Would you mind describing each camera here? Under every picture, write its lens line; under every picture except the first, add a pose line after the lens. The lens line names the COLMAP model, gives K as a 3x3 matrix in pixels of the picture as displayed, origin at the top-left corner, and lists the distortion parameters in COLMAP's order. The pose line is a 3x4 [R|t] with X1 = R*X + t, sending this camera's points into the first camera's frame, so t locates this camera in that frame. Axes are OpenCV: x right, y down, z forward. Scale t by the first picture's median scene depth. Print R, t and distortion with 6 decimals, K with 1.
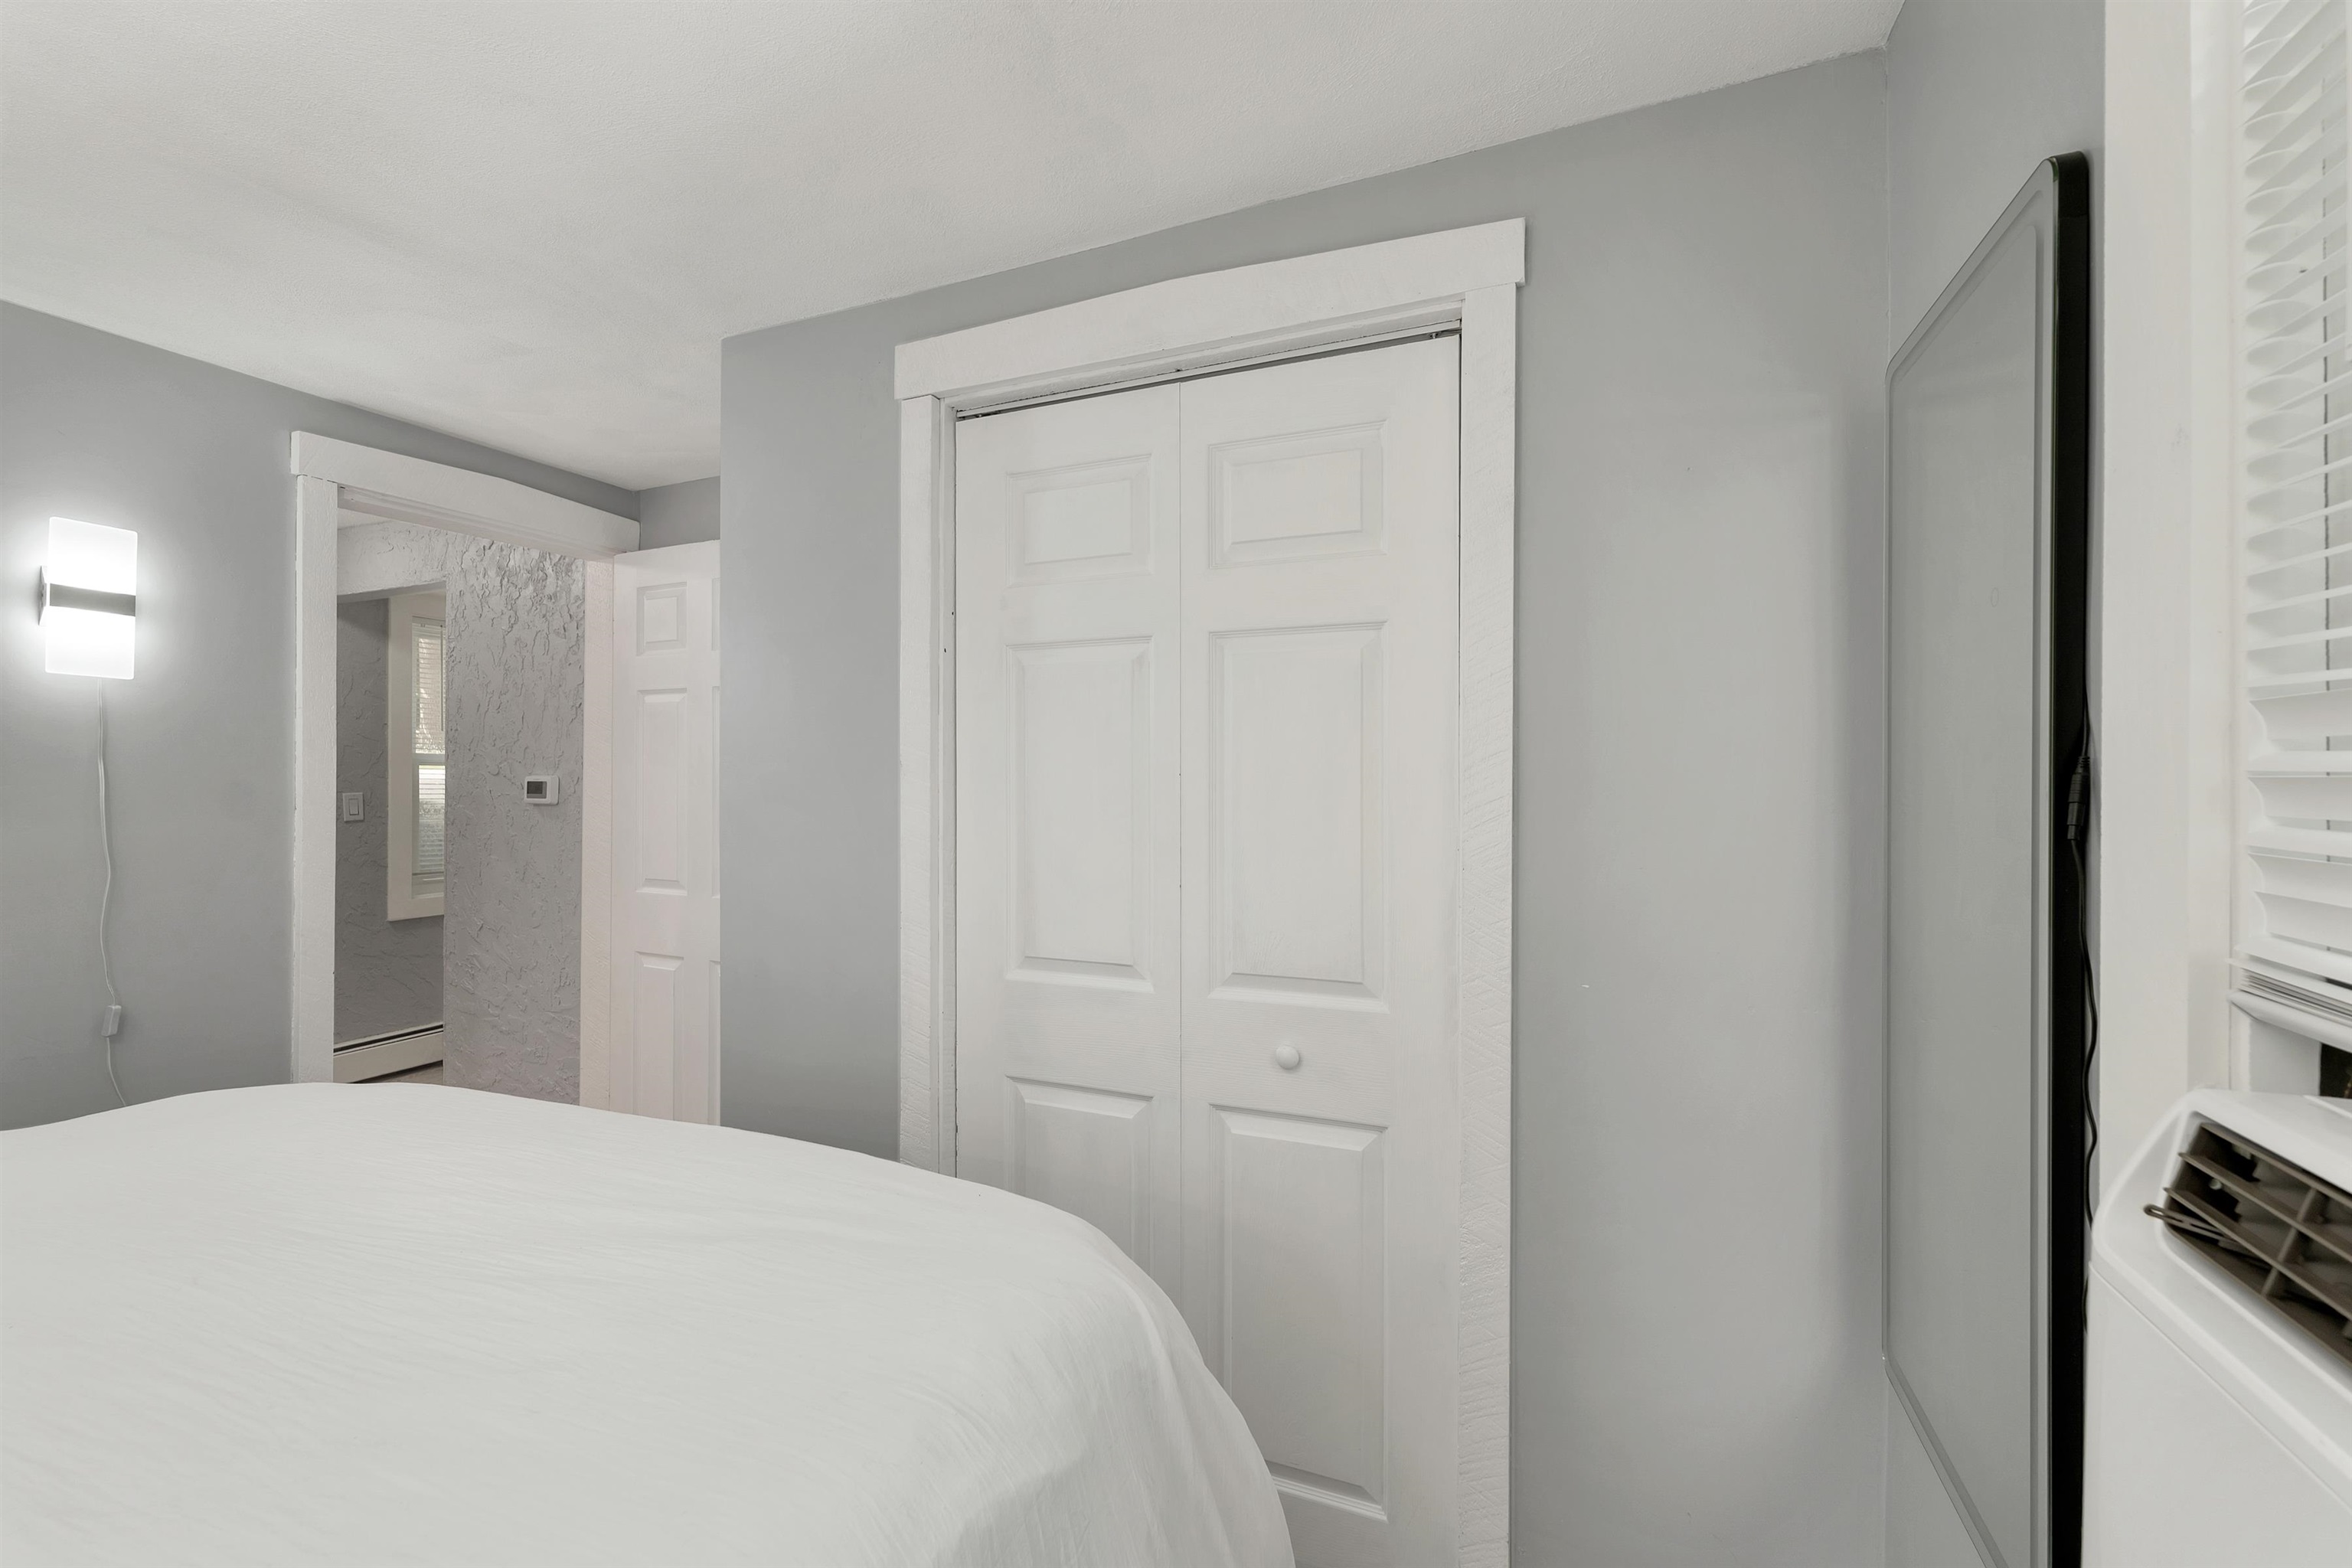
lens RADIAL K [[1040.5, 0, 1172.8], [0, 1040.5, 784.4], [0, 0, 1]] dist [0.004405, 0.000529]
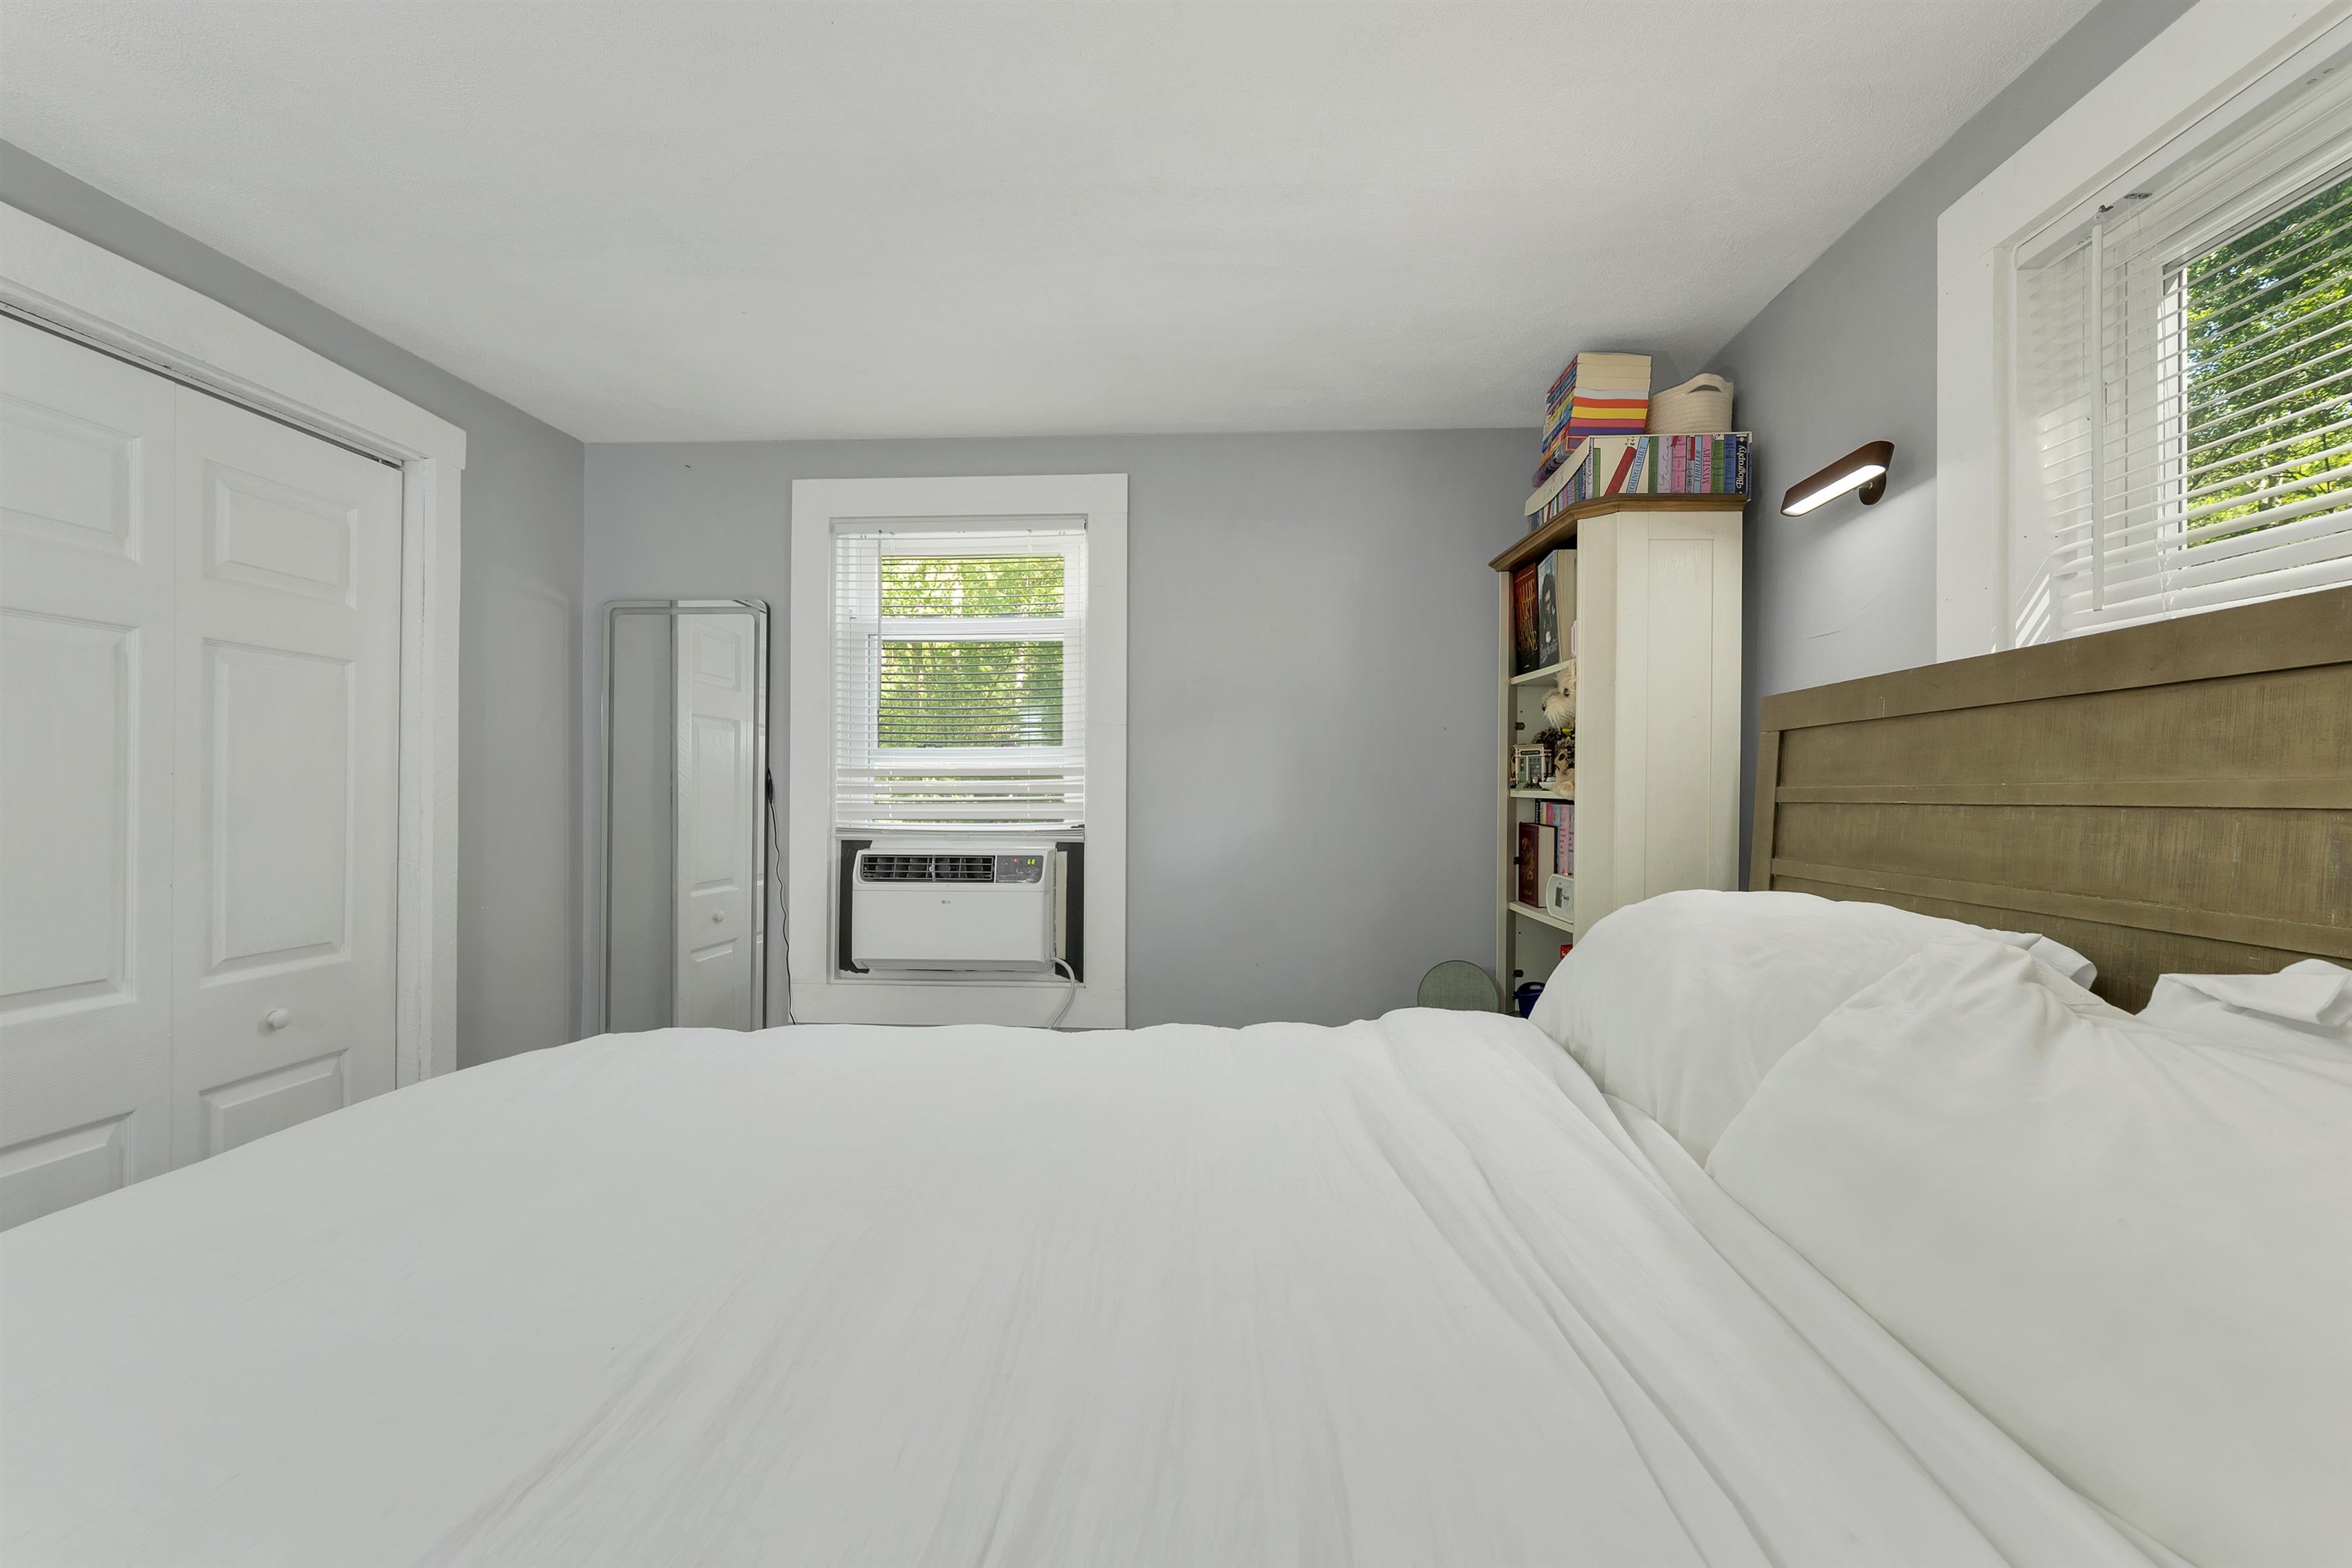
lens RADIAL K [[1004.9, 0, 1140.2], [0, 1004.9, 782.0], [0, 0, 1]] dist [0.002966, 0.000449]
pose [[-0.332524, 0.012195, 0.943016, -0.953515], [-0.001040, 0.999911, -0.013297, 0.008035], [-0.943094, -0.005402, -0.332482, 0.350059]]
